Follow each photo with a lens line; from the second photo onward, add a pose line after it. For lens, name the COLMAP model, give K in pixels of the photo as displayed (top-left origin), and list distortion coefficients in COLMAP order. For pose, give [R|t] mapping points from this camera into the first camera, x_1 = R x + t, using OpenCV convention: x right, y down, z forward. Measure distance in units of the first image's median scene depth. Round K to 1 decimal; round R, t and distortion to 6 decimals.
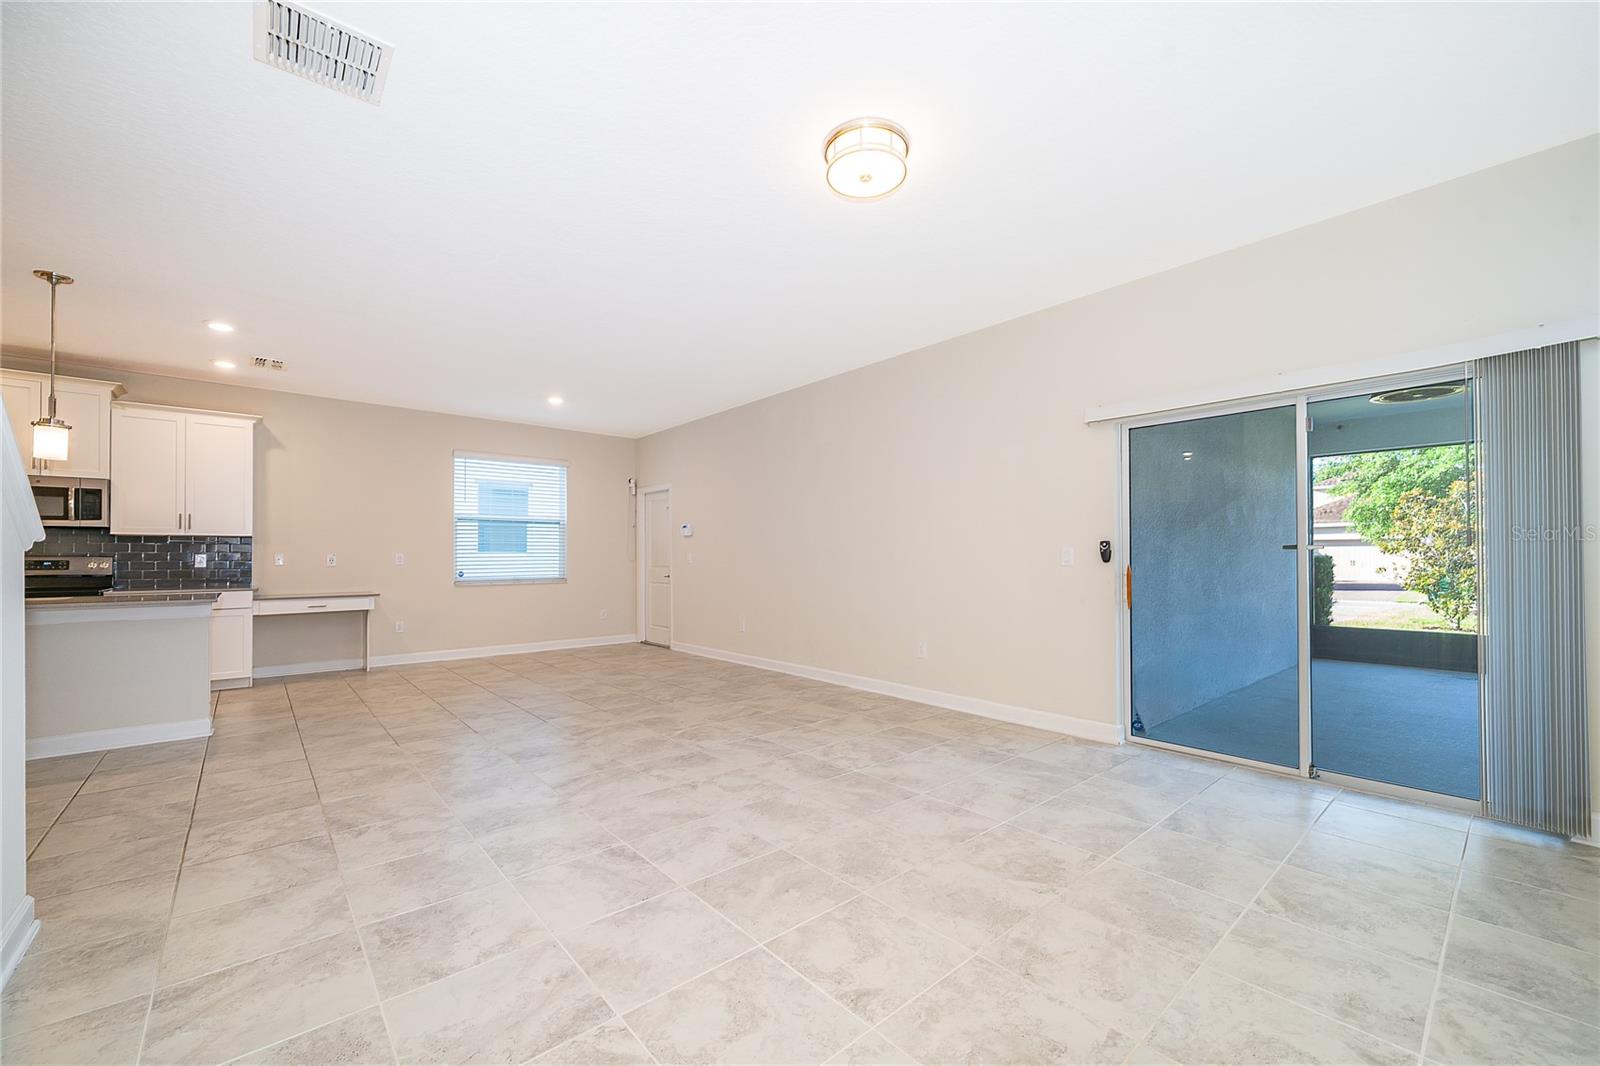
lens RADIAL K [[636.0, 0, 799.8], [0, 636.0, 550.9], [0, 0, 1]] dist [-0.002272, 0.000058]
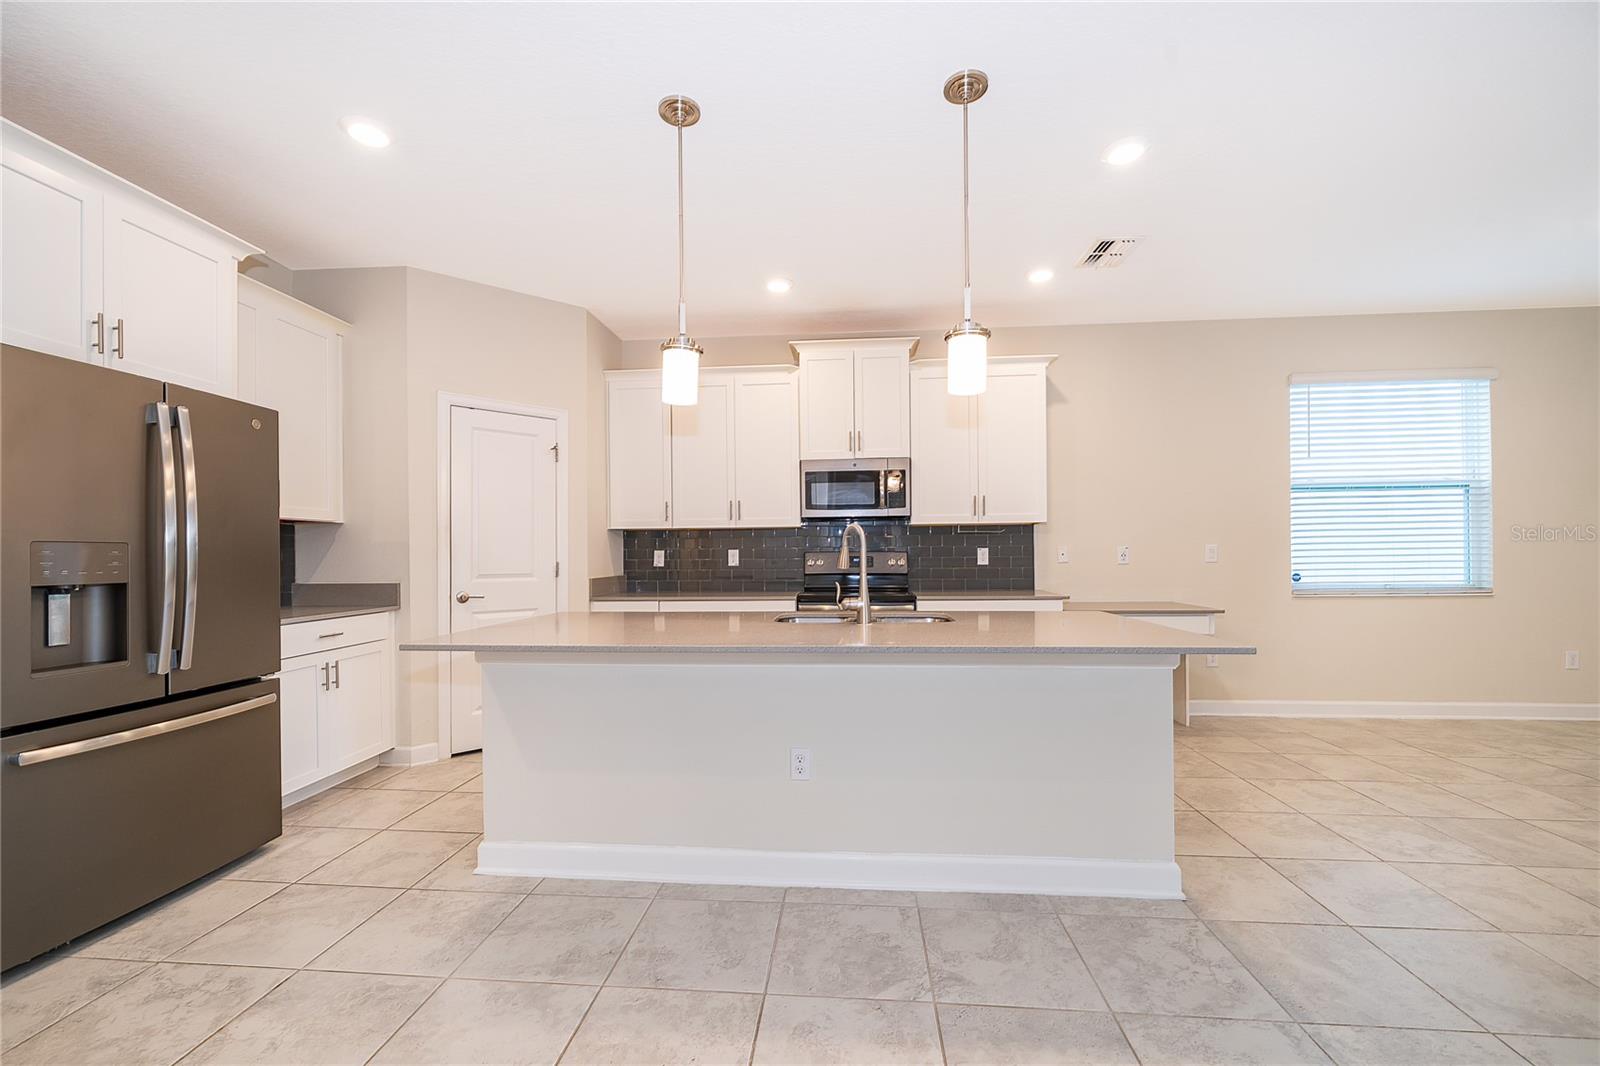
lens RADIAL K [[636.0, 0, 799.8], [0, 636.0, 550.9], [0, 0, 1]] dist [-0.002272, 0.000058]
pose [[0.695870, -0.002976, -0.718162, -0.727140], [0.013879, 0.999860, 0.009305, -0.002334], [0.718034, -0.016443, 0.695814, 0.393721]]
